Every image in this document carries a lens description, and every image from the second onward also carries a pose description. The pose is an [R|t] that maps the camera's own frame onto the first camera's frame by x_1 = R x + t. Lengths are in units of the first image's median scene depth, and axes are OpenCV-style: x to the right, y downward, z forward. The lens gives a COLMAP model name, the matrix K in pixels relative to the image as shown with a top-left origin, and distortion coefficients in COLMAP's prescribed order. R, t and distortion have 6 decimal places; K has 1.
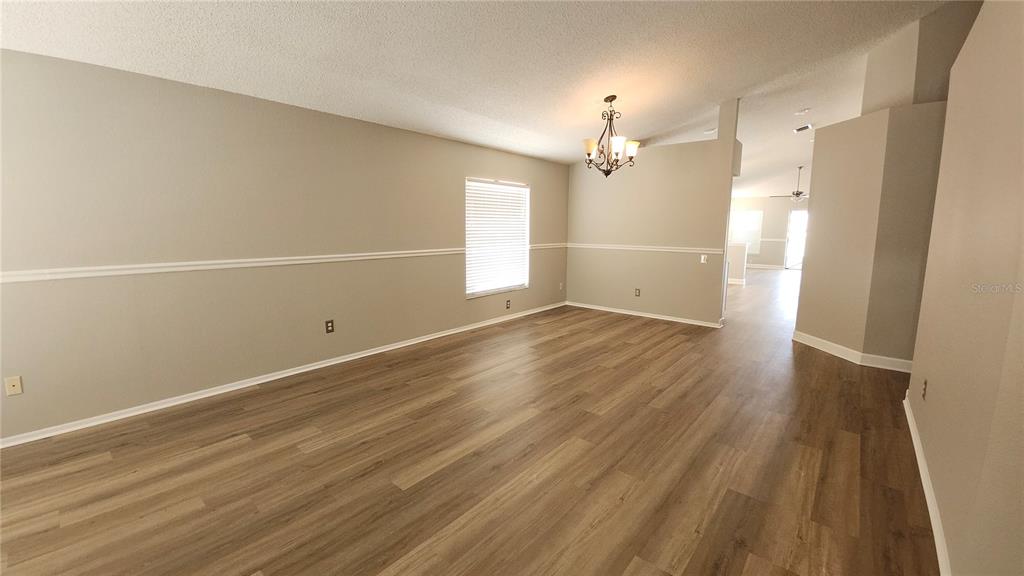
lens RADIAL K [[401.8, 0, 510.8], [0, 401.8, 280.9], [0, 0, 1]] dist [-0.016347, -0.000414]
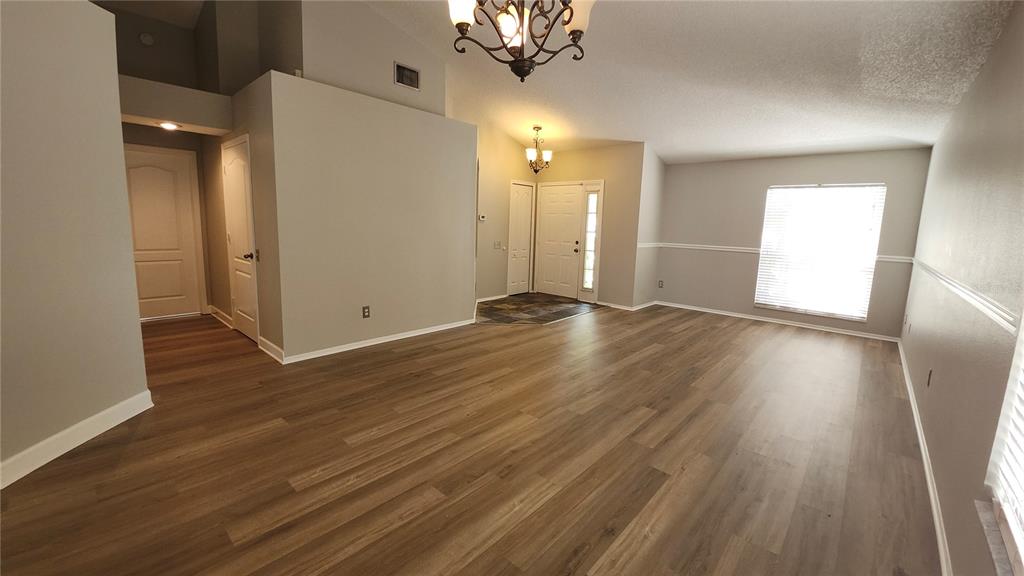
lens RADIAL K [[401.8, 0, 510.8], [0, 401.8, 280.9], [0, 0, 1]] dist [-0.016347, -0.000414]
pose [[-0.998836, -0.044999, 0.017386, 0.263265], [-0.038502, 0.960755, 0.274714, -0.201886], [-0.029065, 0.273724, -0.961369, 1.569675]]
